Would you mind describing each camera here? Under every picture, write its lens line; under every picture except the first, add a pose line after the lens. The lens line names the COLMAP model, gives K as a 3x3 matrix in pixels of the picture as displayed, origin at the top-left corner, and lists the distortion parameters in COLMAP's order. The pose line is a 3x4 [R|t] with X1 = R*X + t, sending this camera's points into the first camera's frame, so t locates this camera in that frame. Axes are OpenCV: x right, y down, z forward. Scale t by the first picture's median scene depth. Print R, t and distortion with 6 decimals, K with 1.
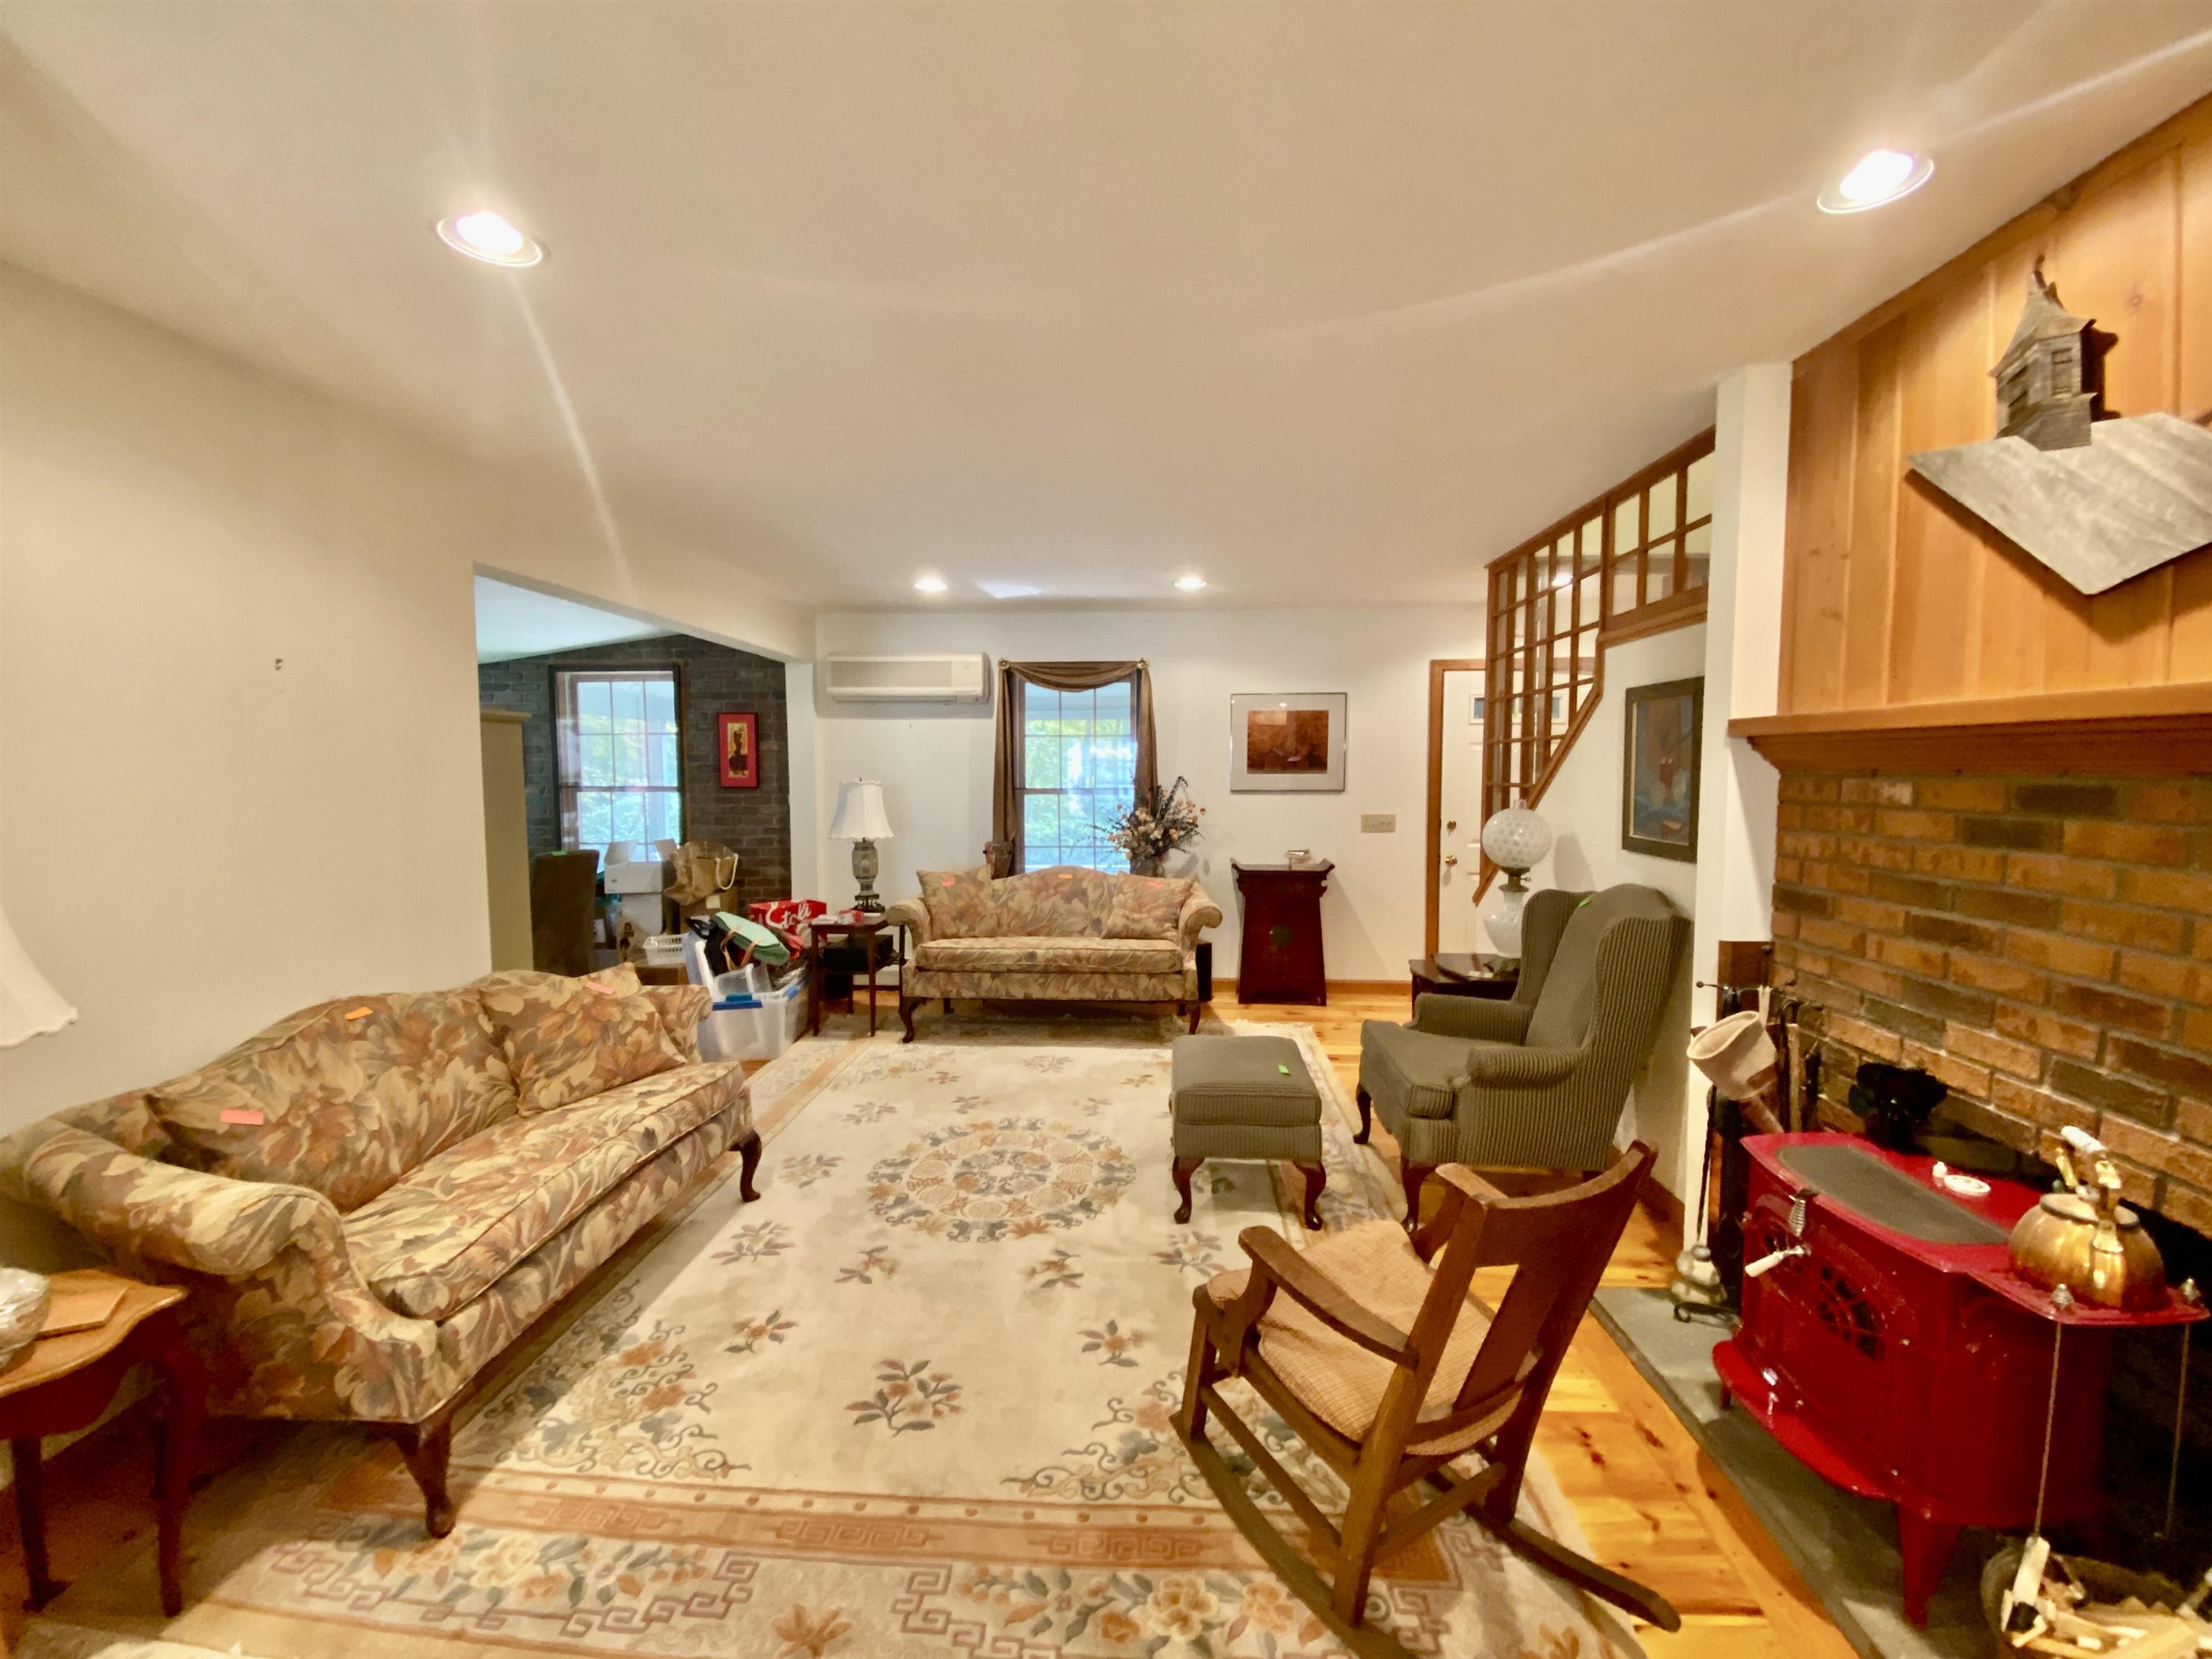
lens RADIAL K [[895.0, 0, 1102.6], [0, 895.0, 833.7], [0, 0, 1]] dist [0.027449, -0.019986]
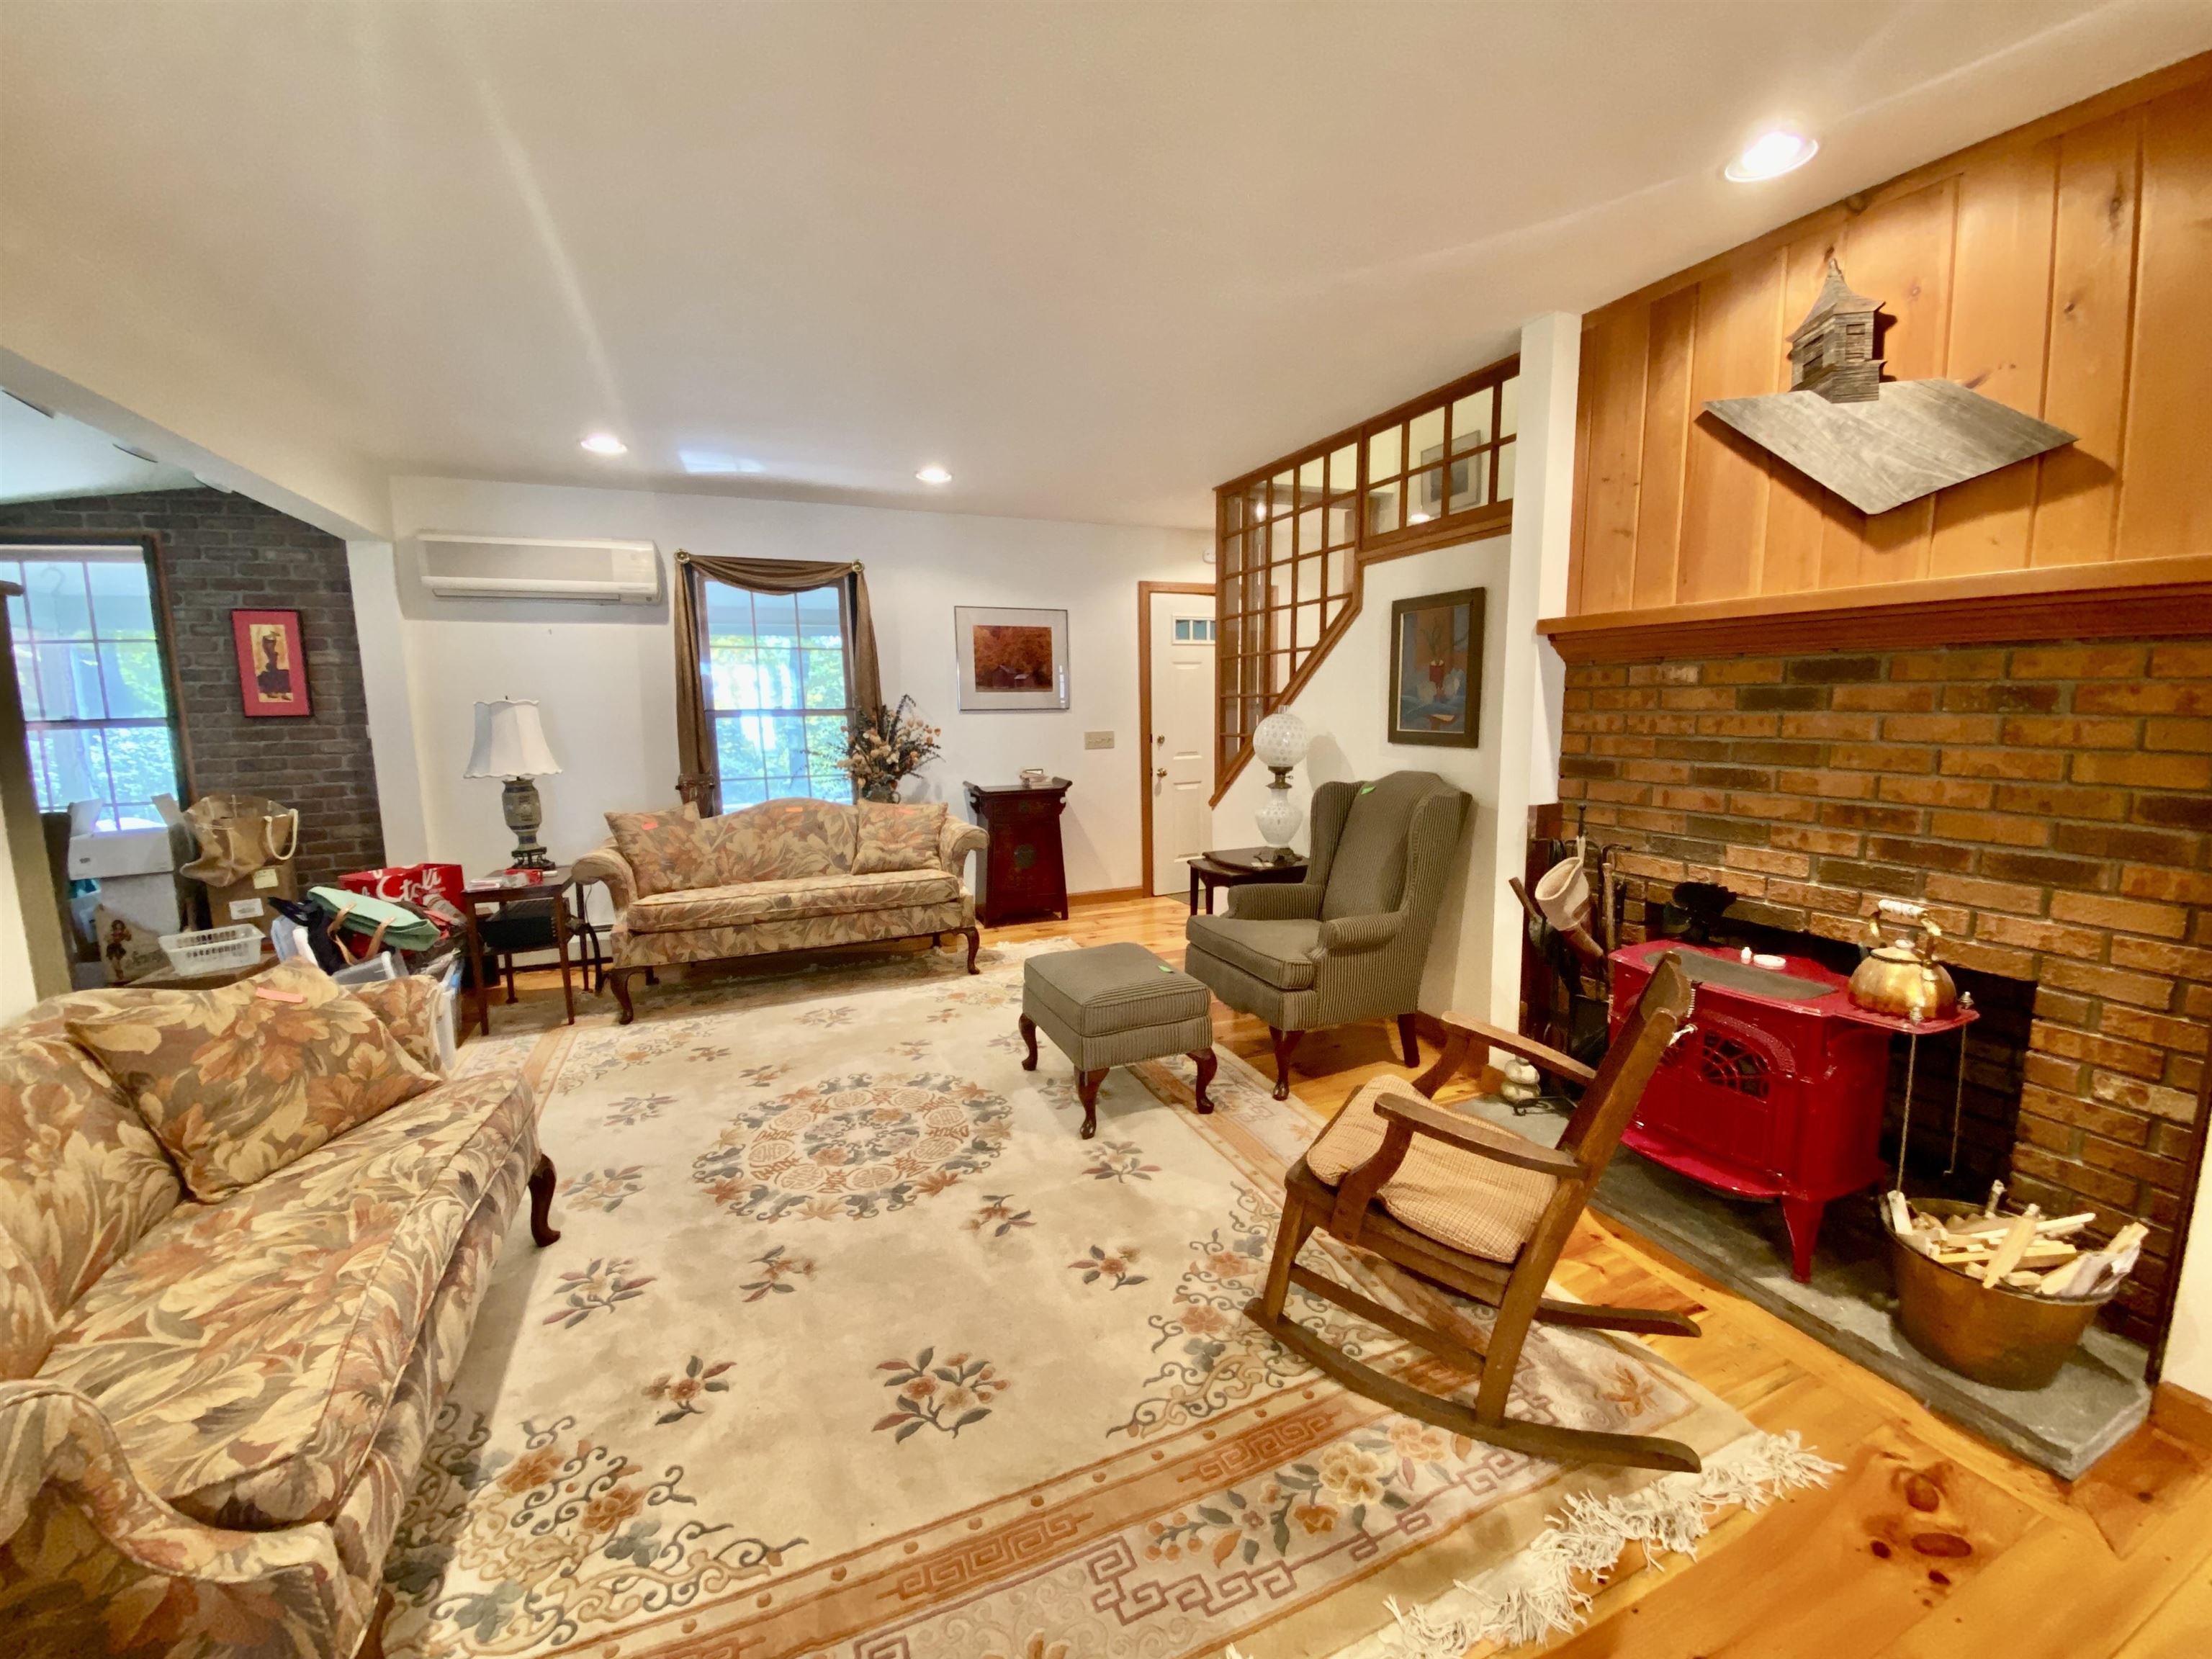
lens RADIAL K [[895.0, 0, 1102.6], [0, 895.0, 833.7], [0, 0, 1]] dist [0.027449, -0.019986]
pose [[0.893373, -0.076274, 0.442794, -0.361443], [0.045558, 0.995784, 0.079613, 0.032817], [-0.447000, -0.050952, 0.893082, 0.170771]]
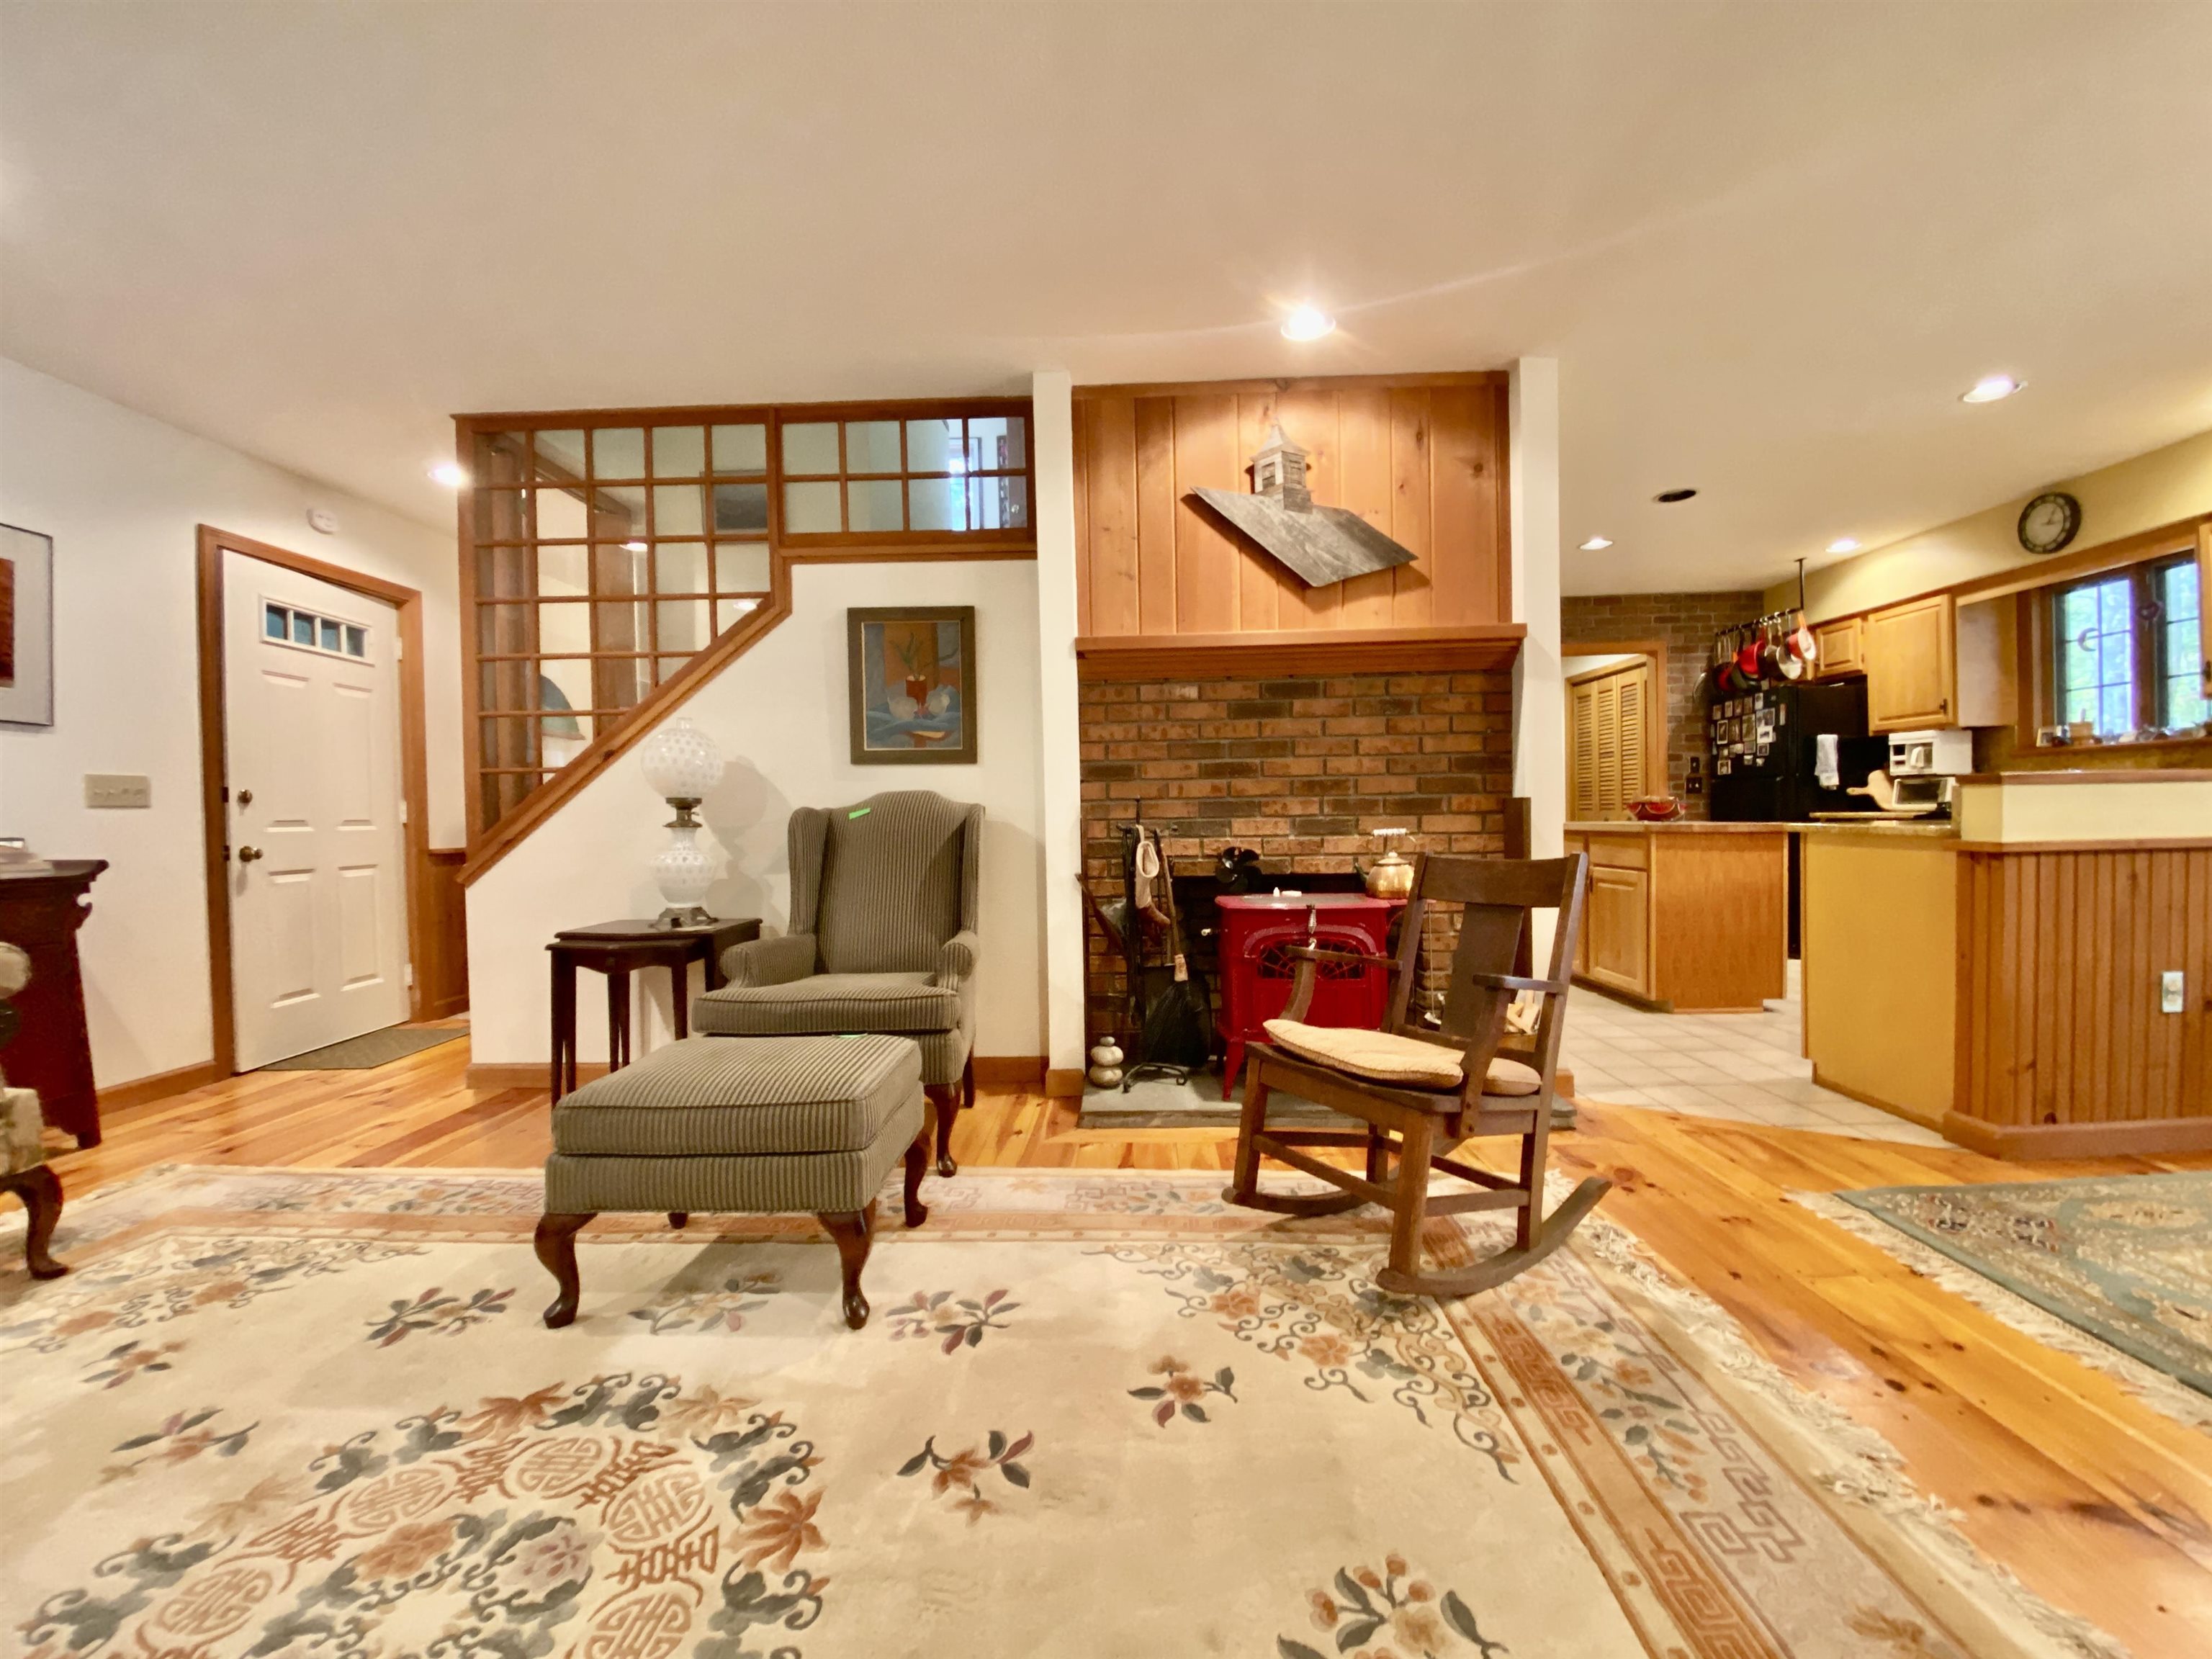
lens RADIAL K [[895.0, 0, 1102.6], [0, 895.0, 833.7], [0, 0, 1]] dist [0.027449, -0.019986]
pose [[-0.028199, -0.015902, 0.999476, -0.607238], [0.089961, 0.995776, 0.018381, 0.136382], [-0.995546, 0.090433, -0.026649, 0.989597]]
